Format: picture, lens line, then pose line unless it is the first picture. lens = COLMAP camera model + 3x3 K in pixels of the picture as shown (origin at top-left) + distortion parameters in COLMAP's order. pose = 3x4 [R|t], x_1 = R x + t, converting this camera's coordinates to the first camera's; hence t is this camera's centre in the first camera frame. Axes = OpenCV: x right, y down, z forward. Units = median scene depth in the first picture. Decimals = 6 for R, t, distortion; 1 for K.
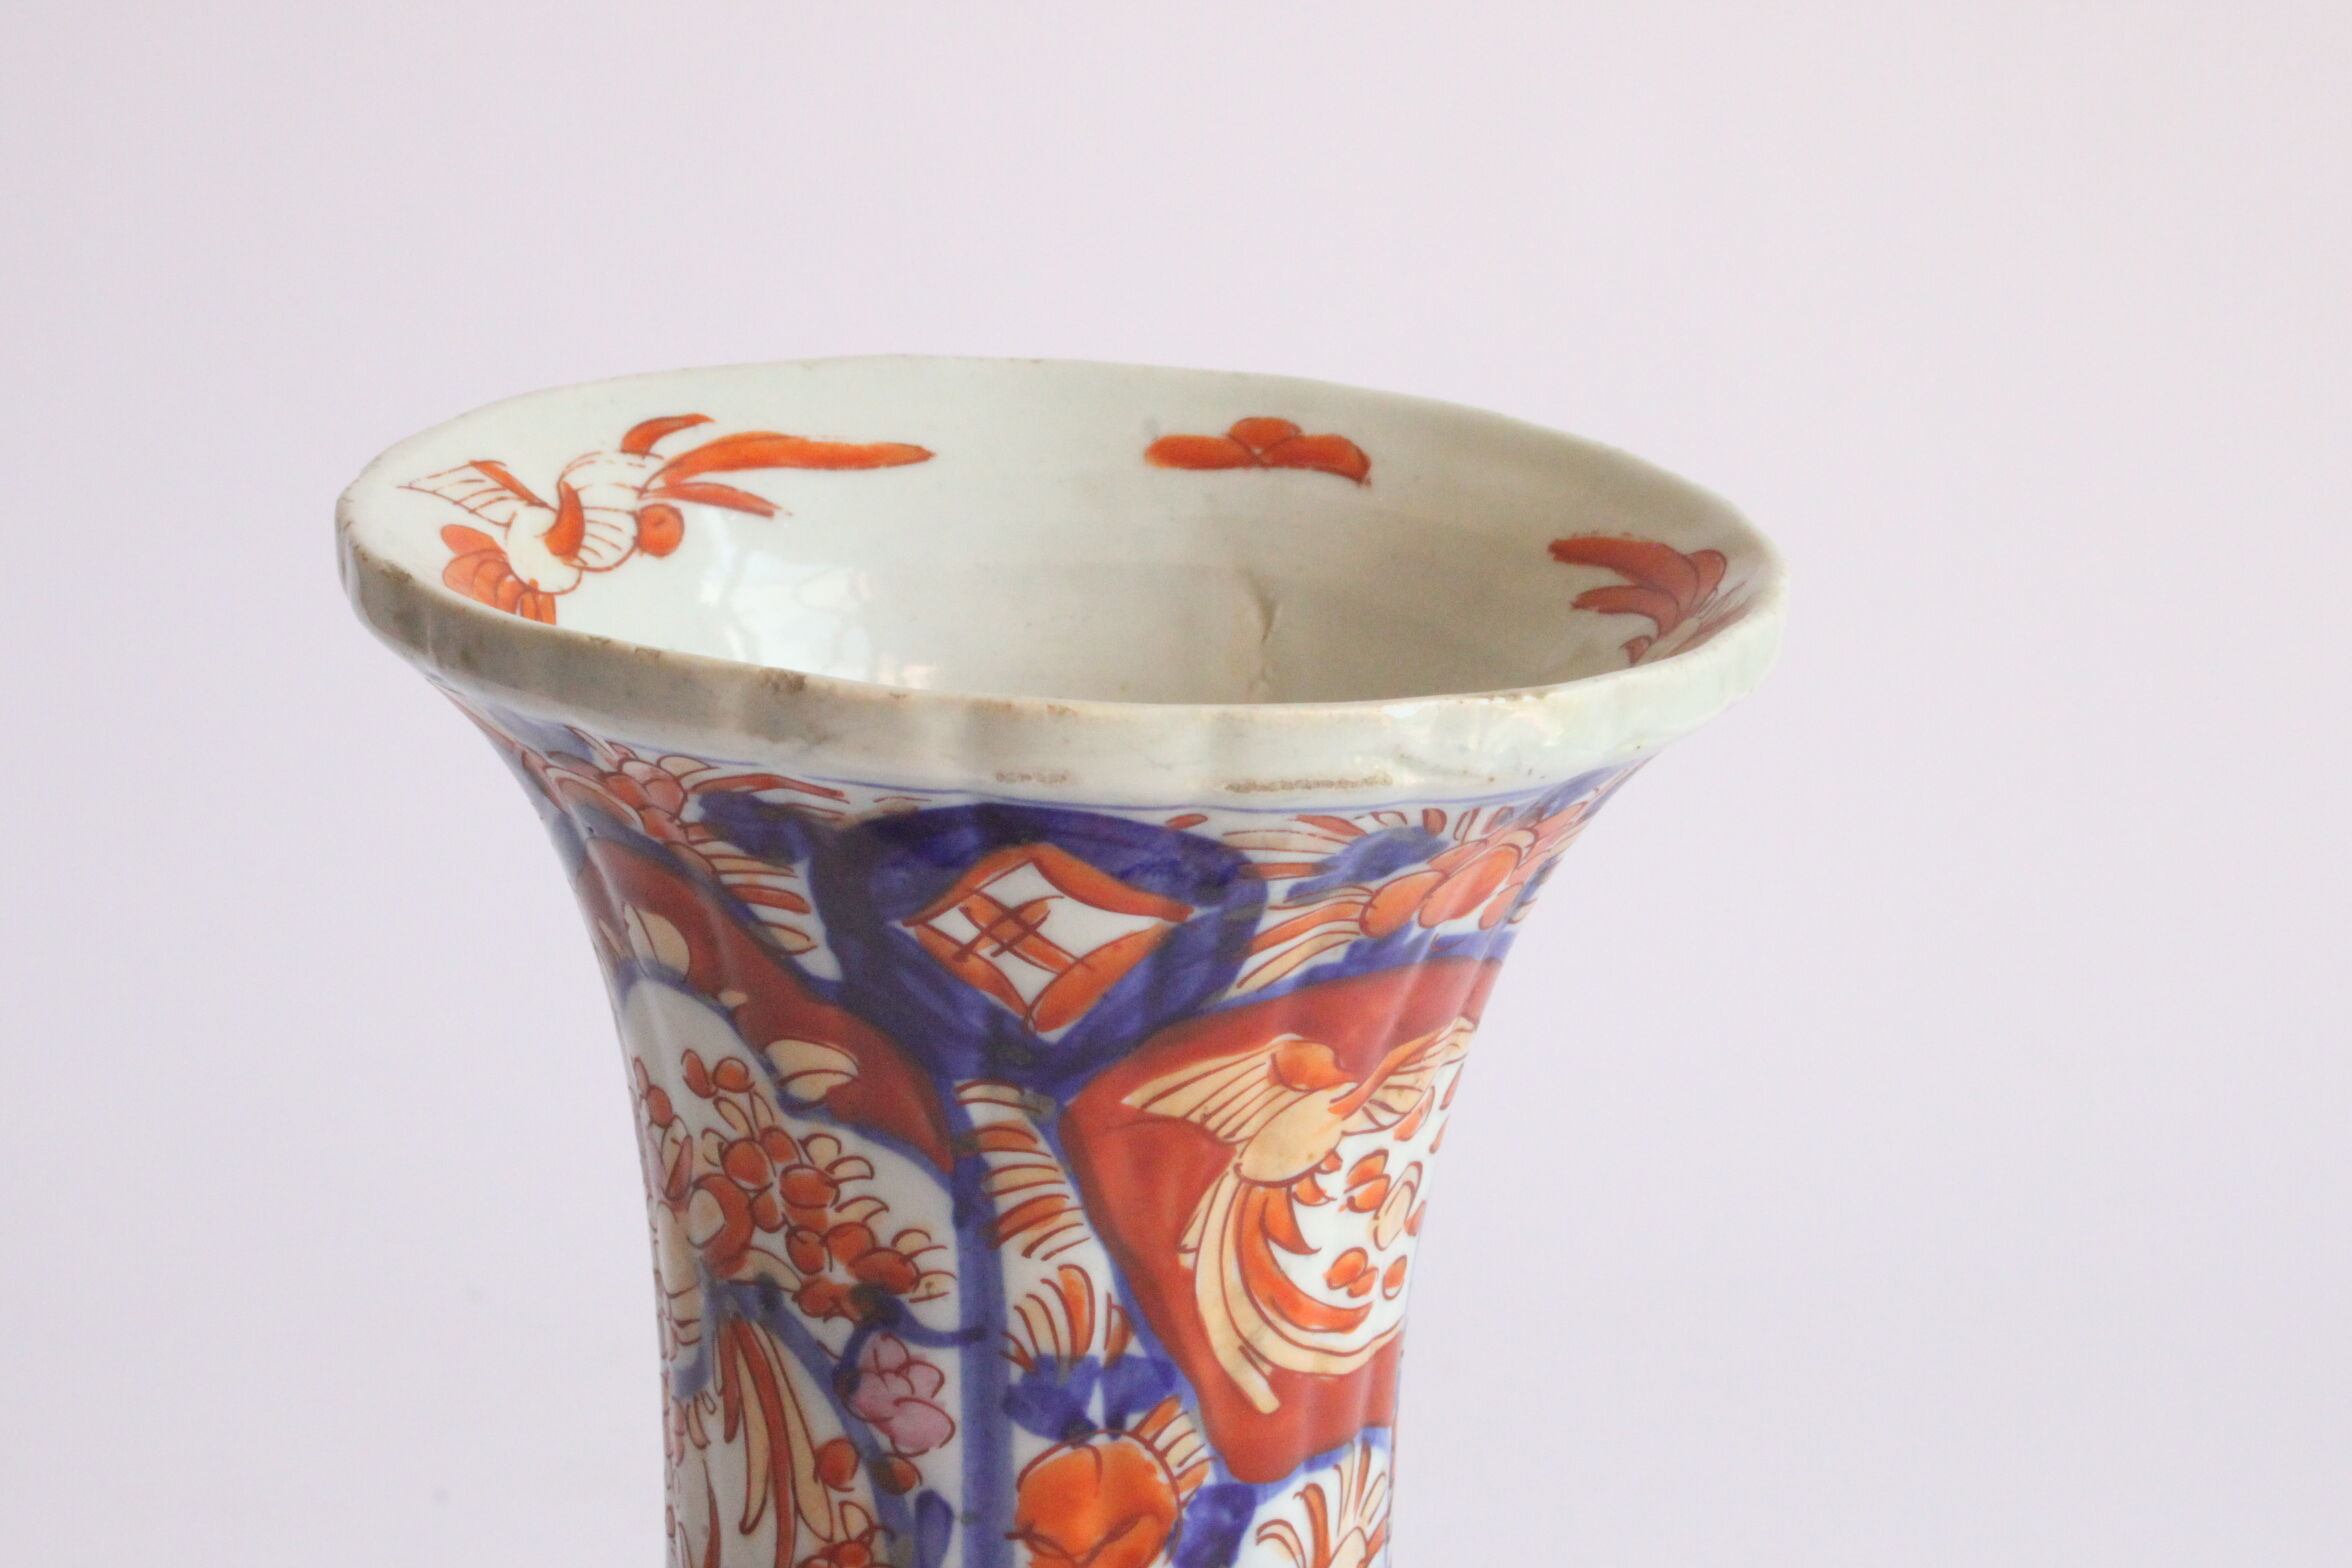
lens RADIAL K [[7956.1, 0, 1176.0], [0, 7956.1, 784.0], [0, 0, 1]] dist [0.276464, 0.512500]
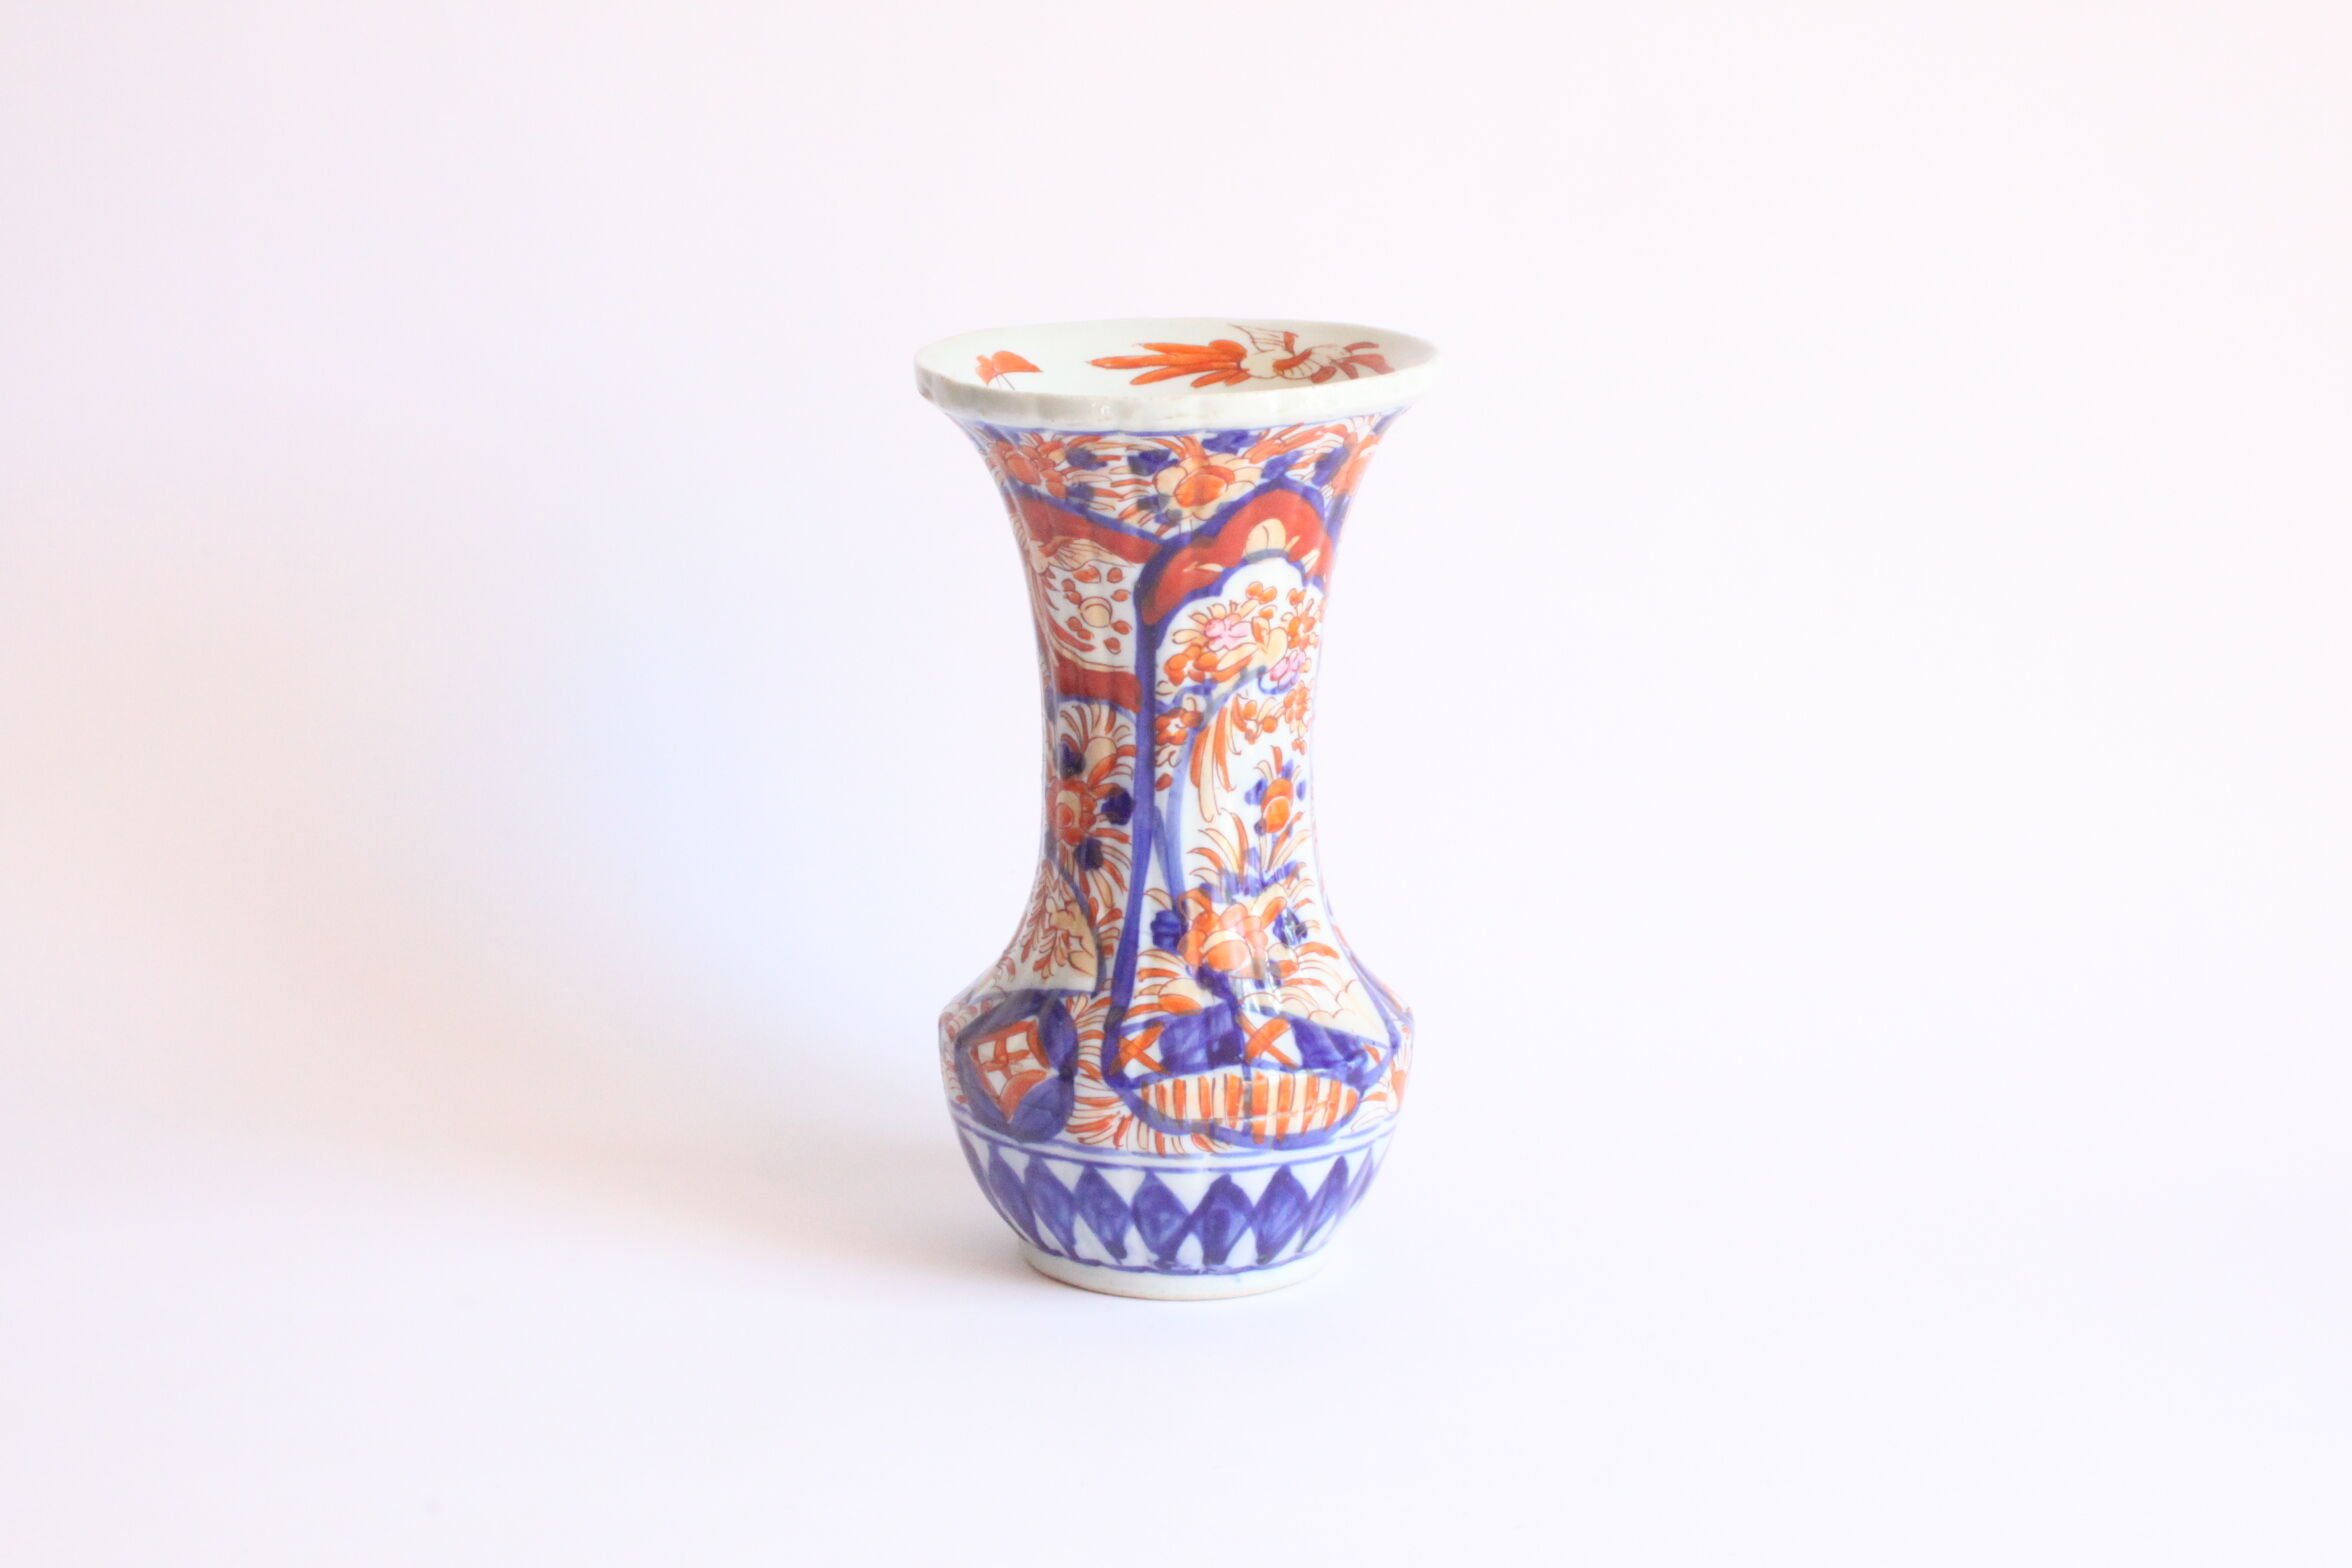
lens RADIAL K [[4614.4, 0, 1176.0], [0, 4614.4, 784.0], [0, 0, 1]] dist [-0.021921, -0.022585]
pose [[-0.095478, 0.195013, -0.976142, 1.503507], [-0.270698, 0.938580, 0.213987, -0.224737], [0.957918, 0.284671, -0.036824, 1.067494]]
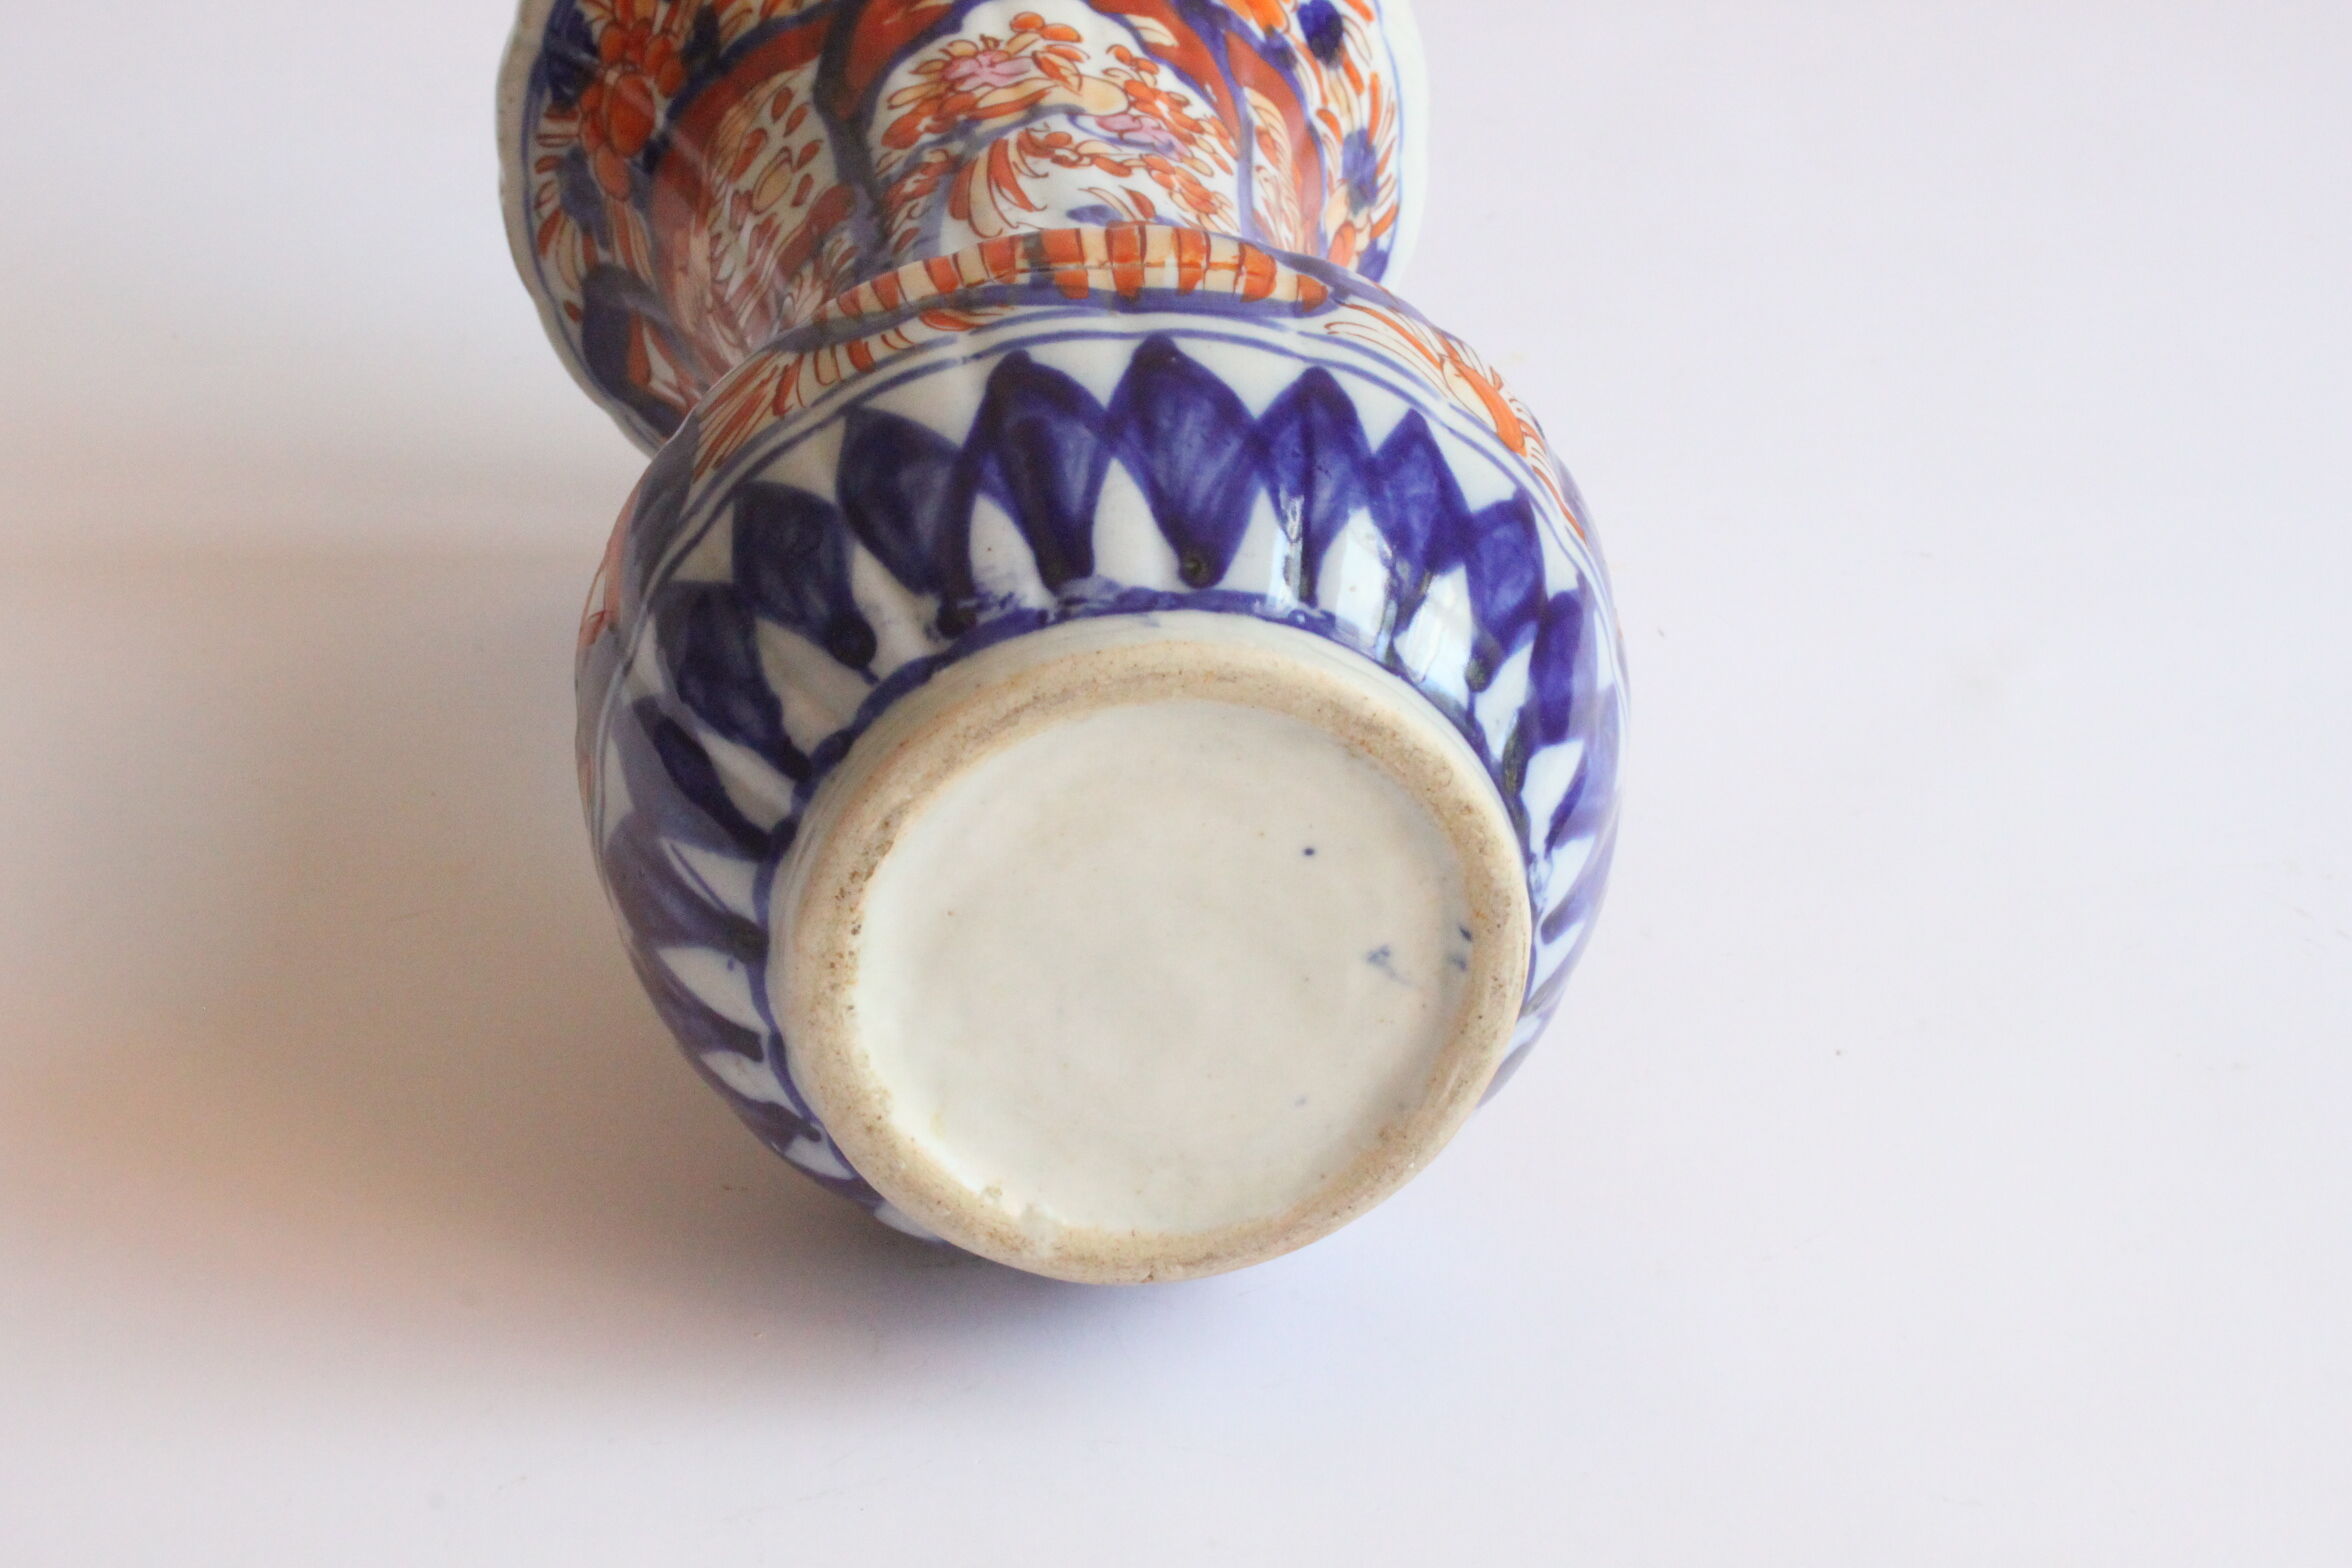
lens RADIAL K [[6071.2, 0, 1176.0], [0, 6071.2, 784.0], [0, 0, 1]] dist [0.103598, -0.333607]
pose [[-0.487913, -0.751044, -0.444829, 0.383538], [-0.129959, 0.566426, -0.813801, 0.959993], [0.863164, -0.339255, -0.373972, 1.390822]]
